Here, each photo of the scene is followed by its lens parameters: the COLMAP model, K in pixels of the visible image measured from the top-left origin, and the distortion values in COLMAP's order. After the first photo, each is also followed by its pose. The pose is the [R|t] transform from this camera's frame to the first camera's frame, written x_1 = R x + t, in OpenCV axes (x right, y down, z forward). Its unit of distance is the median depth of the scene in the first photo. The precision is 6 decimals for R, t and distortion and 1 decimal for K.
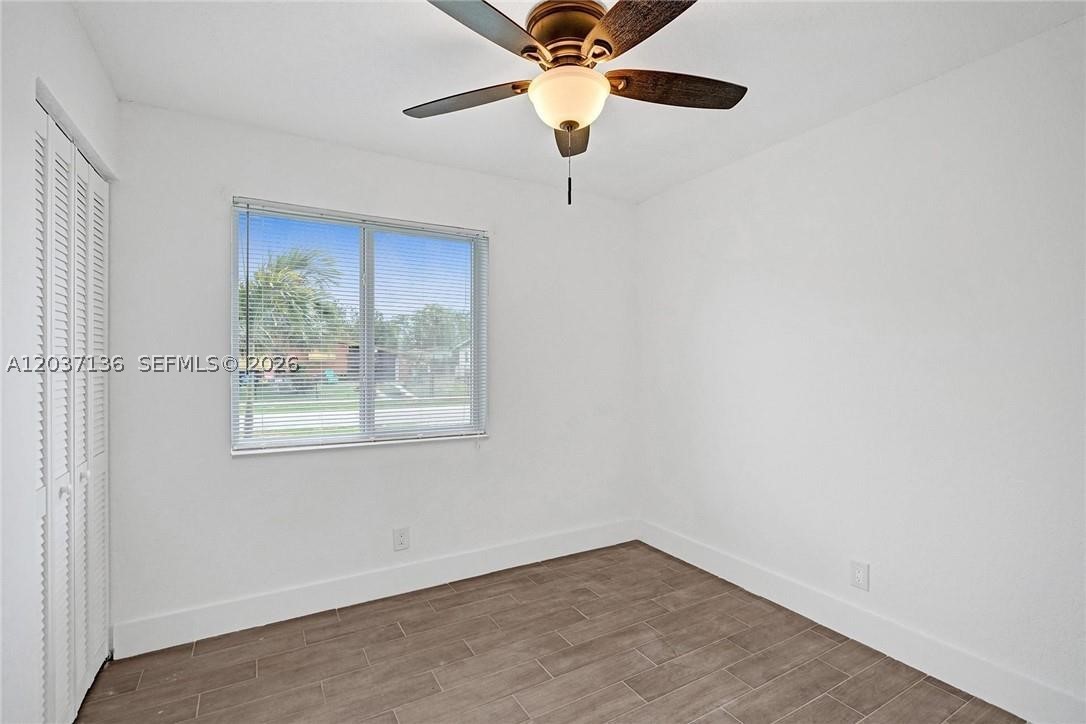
lens RADIAL K [[497.3, 0, 545.0], [0, 497.3, 363.4], [0, 0, 1]] dist [-0.001947, -0.000457]
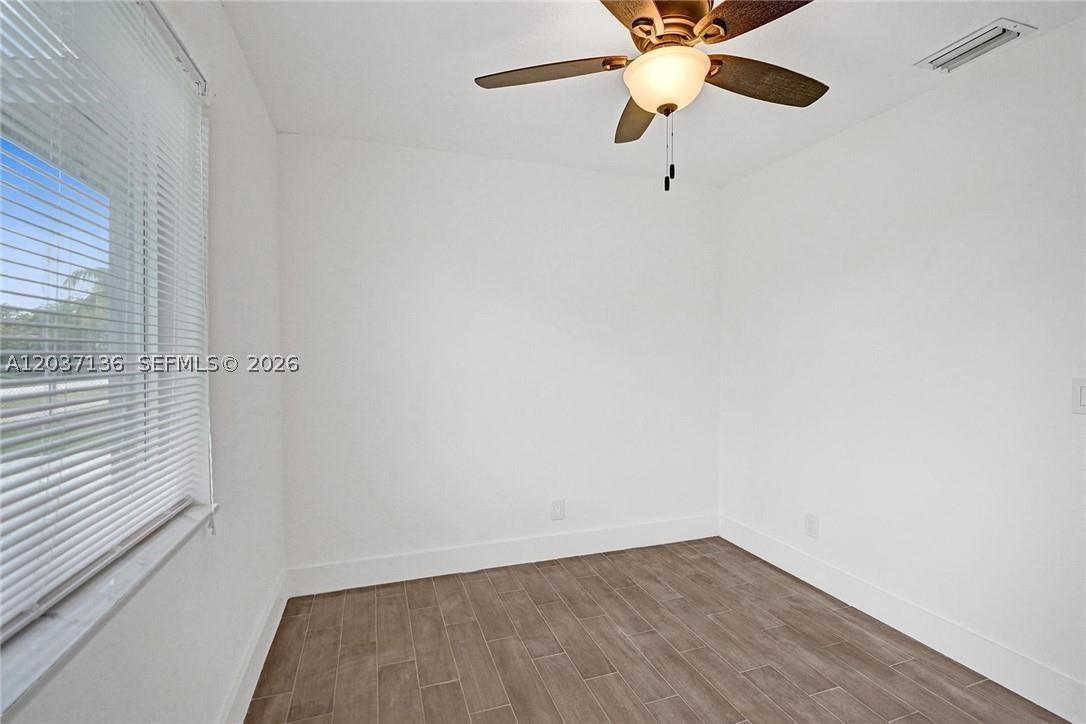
lens RADIAL K [[497.3, 0, 545.9], [0, 497.3, 358.2], [0, 0, 1]] dist [-0.001947, -0.000457]
pose [[0.189547, -0.012192, 0.981796, -0.691476], [0.000383, 0.999924, 0.012343, -0.009527], [-0.981872, -0.001963, 0.189538, 0.749925]]
